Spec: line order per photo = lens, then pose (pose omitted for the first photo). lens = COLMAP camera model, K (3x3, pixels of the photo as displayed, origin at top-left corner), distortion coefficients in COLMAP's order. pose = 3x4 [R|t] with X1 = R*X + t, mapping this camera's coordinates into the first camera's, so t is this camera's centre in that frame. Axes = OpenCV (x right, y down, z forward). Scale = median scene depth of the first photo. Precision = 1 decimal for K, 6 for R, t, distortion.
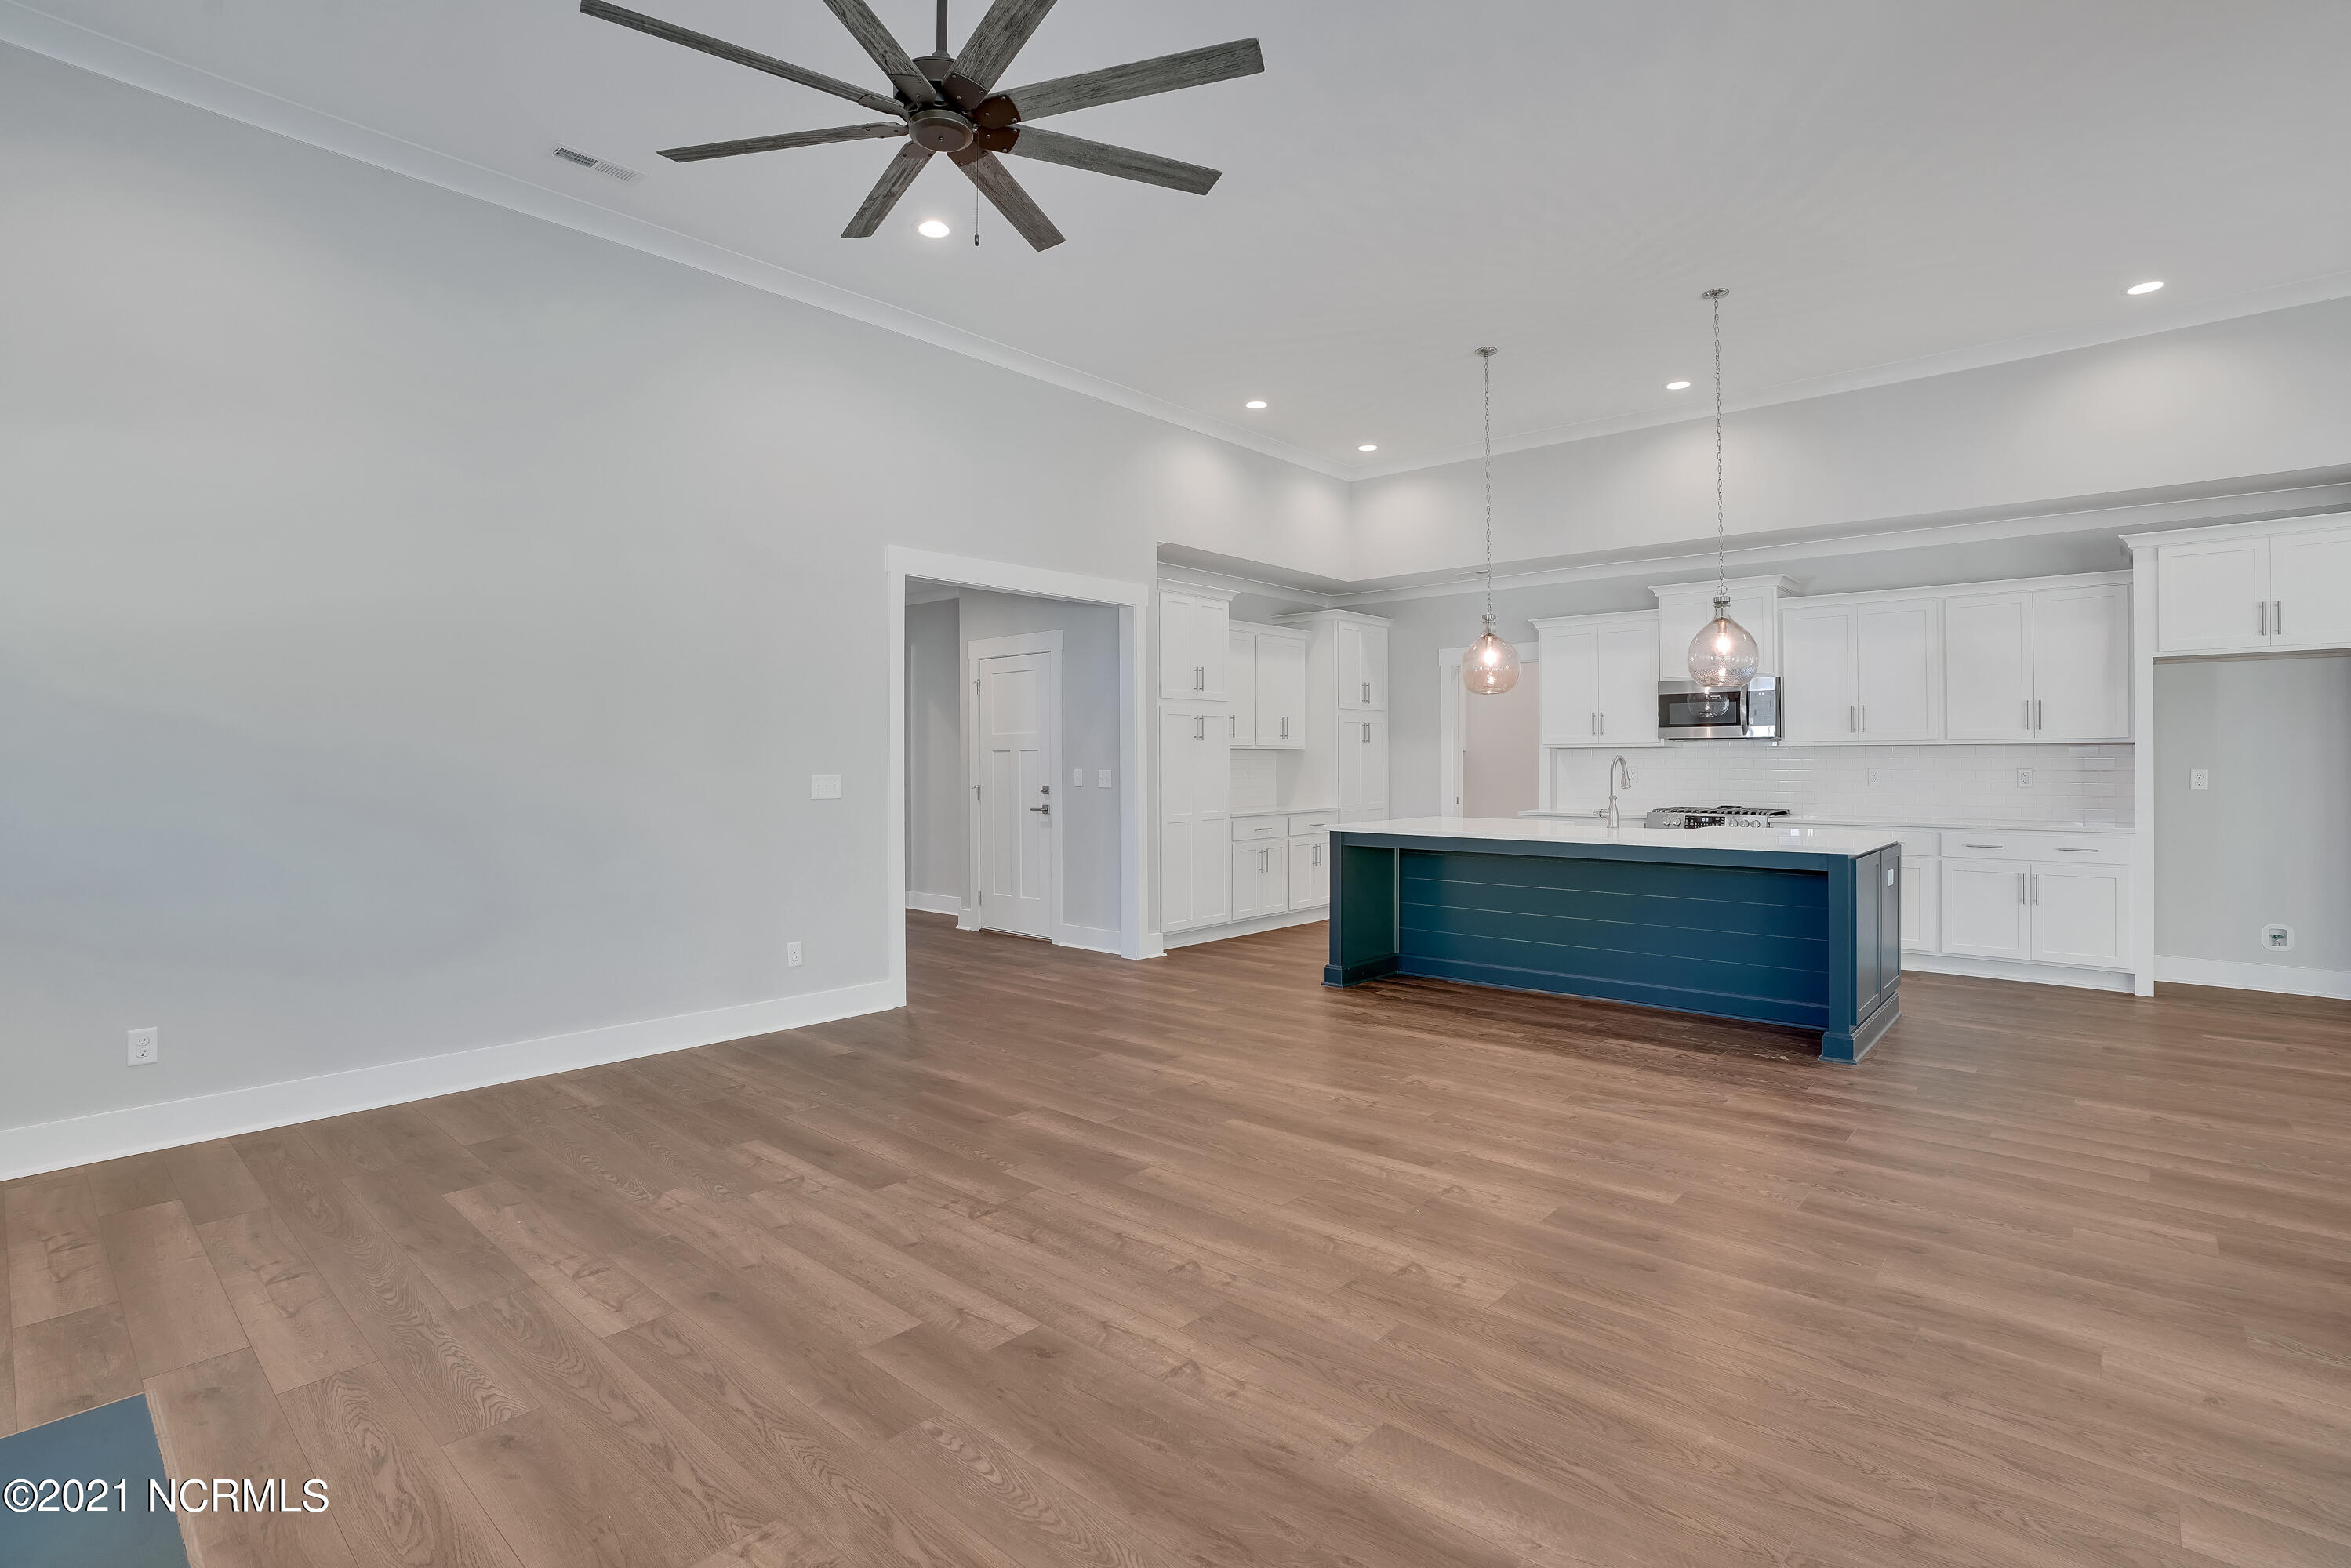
lens RADIAL K [[1139.0, 0, 1140.7], [0, 1139.0, 757.0], [0, 0, 1]] dist [-0.069520, 0.026773]
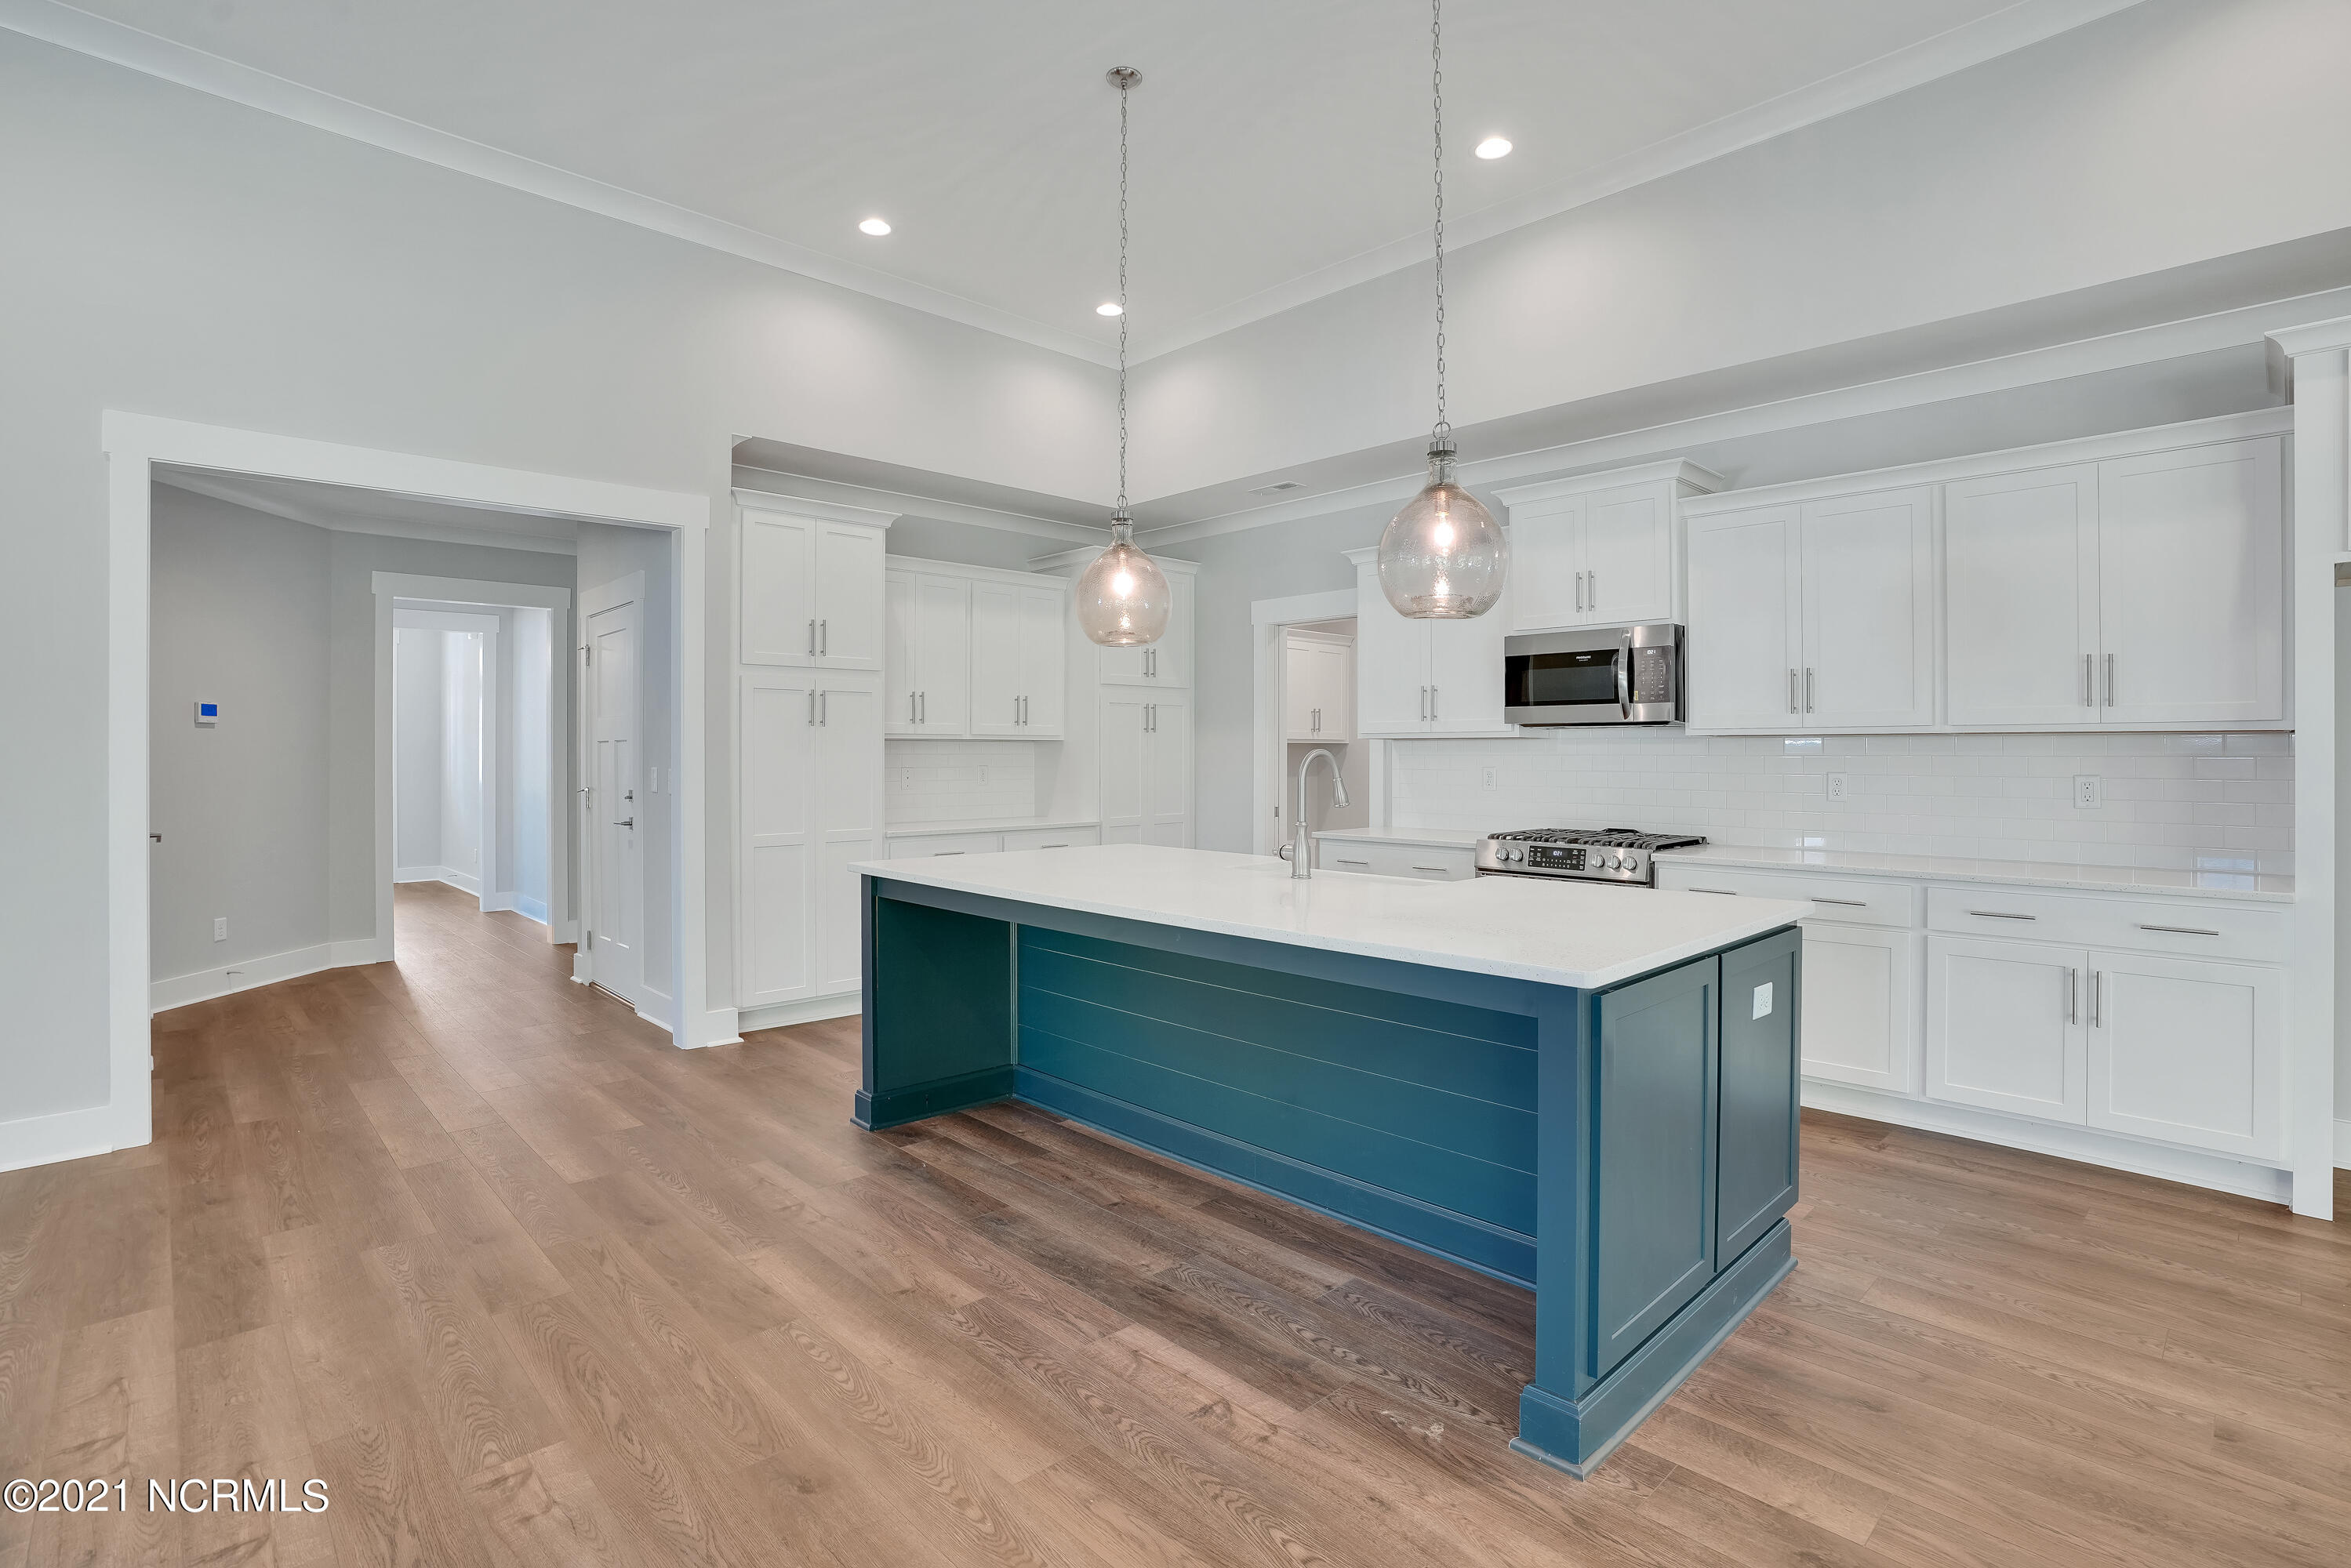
lens RADIAL K [[1103.4, 0, 1182.9], [0, 1103.4, 756.5], [0, 0, 1]] dist [-0.062258, 0.022316]
pose [[0.997703, 0.003359, -0.067657, 0.397153], [-0.002971, 0.999979, 0.005837, -0.001246], [0.067675, -0.005622, 0.997692, 0.443081]]
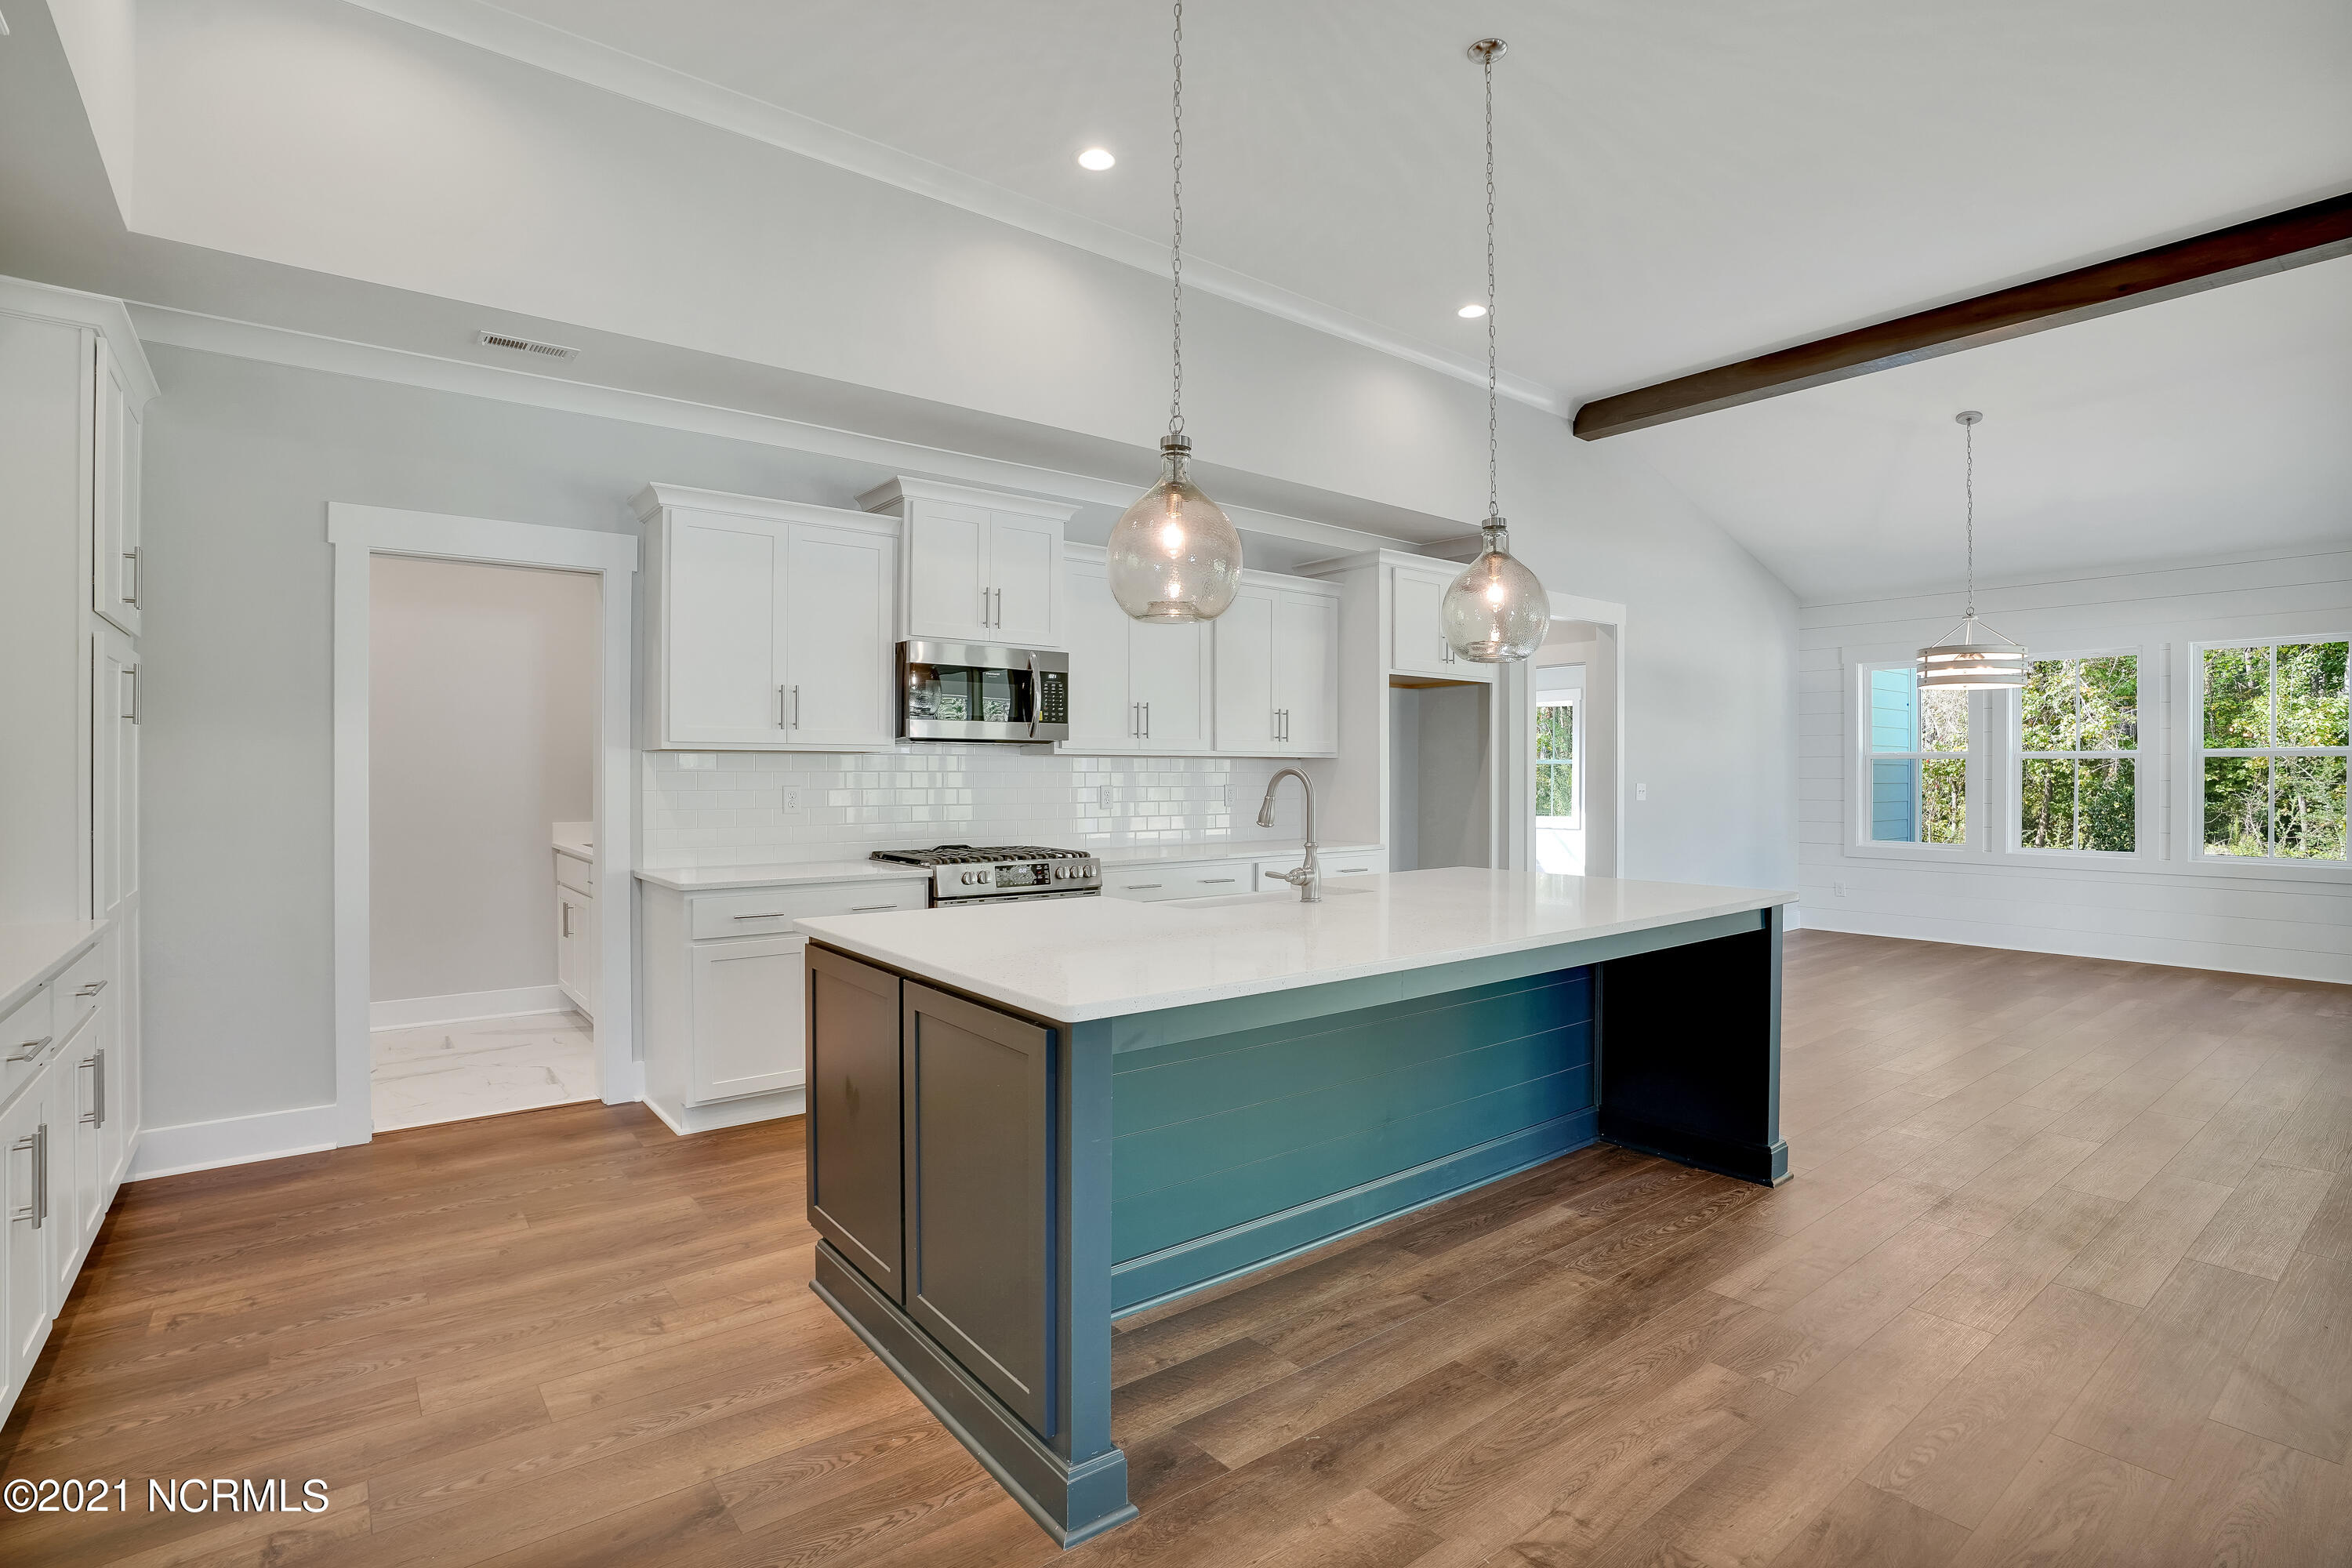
lens RADIAL K [[1080.4, 0, 1194.8], [0, 1080.4, 781.1], [0, 0, 1]] dist [-0.036886, 0.000065]
pose [[0.188854, -0.005911, 0.981987, -0.107155], [-0.003321, 0.999972, 0.006658, 0.002657], [-0.982000, -0.004518, 0.188829, 0.964216]]
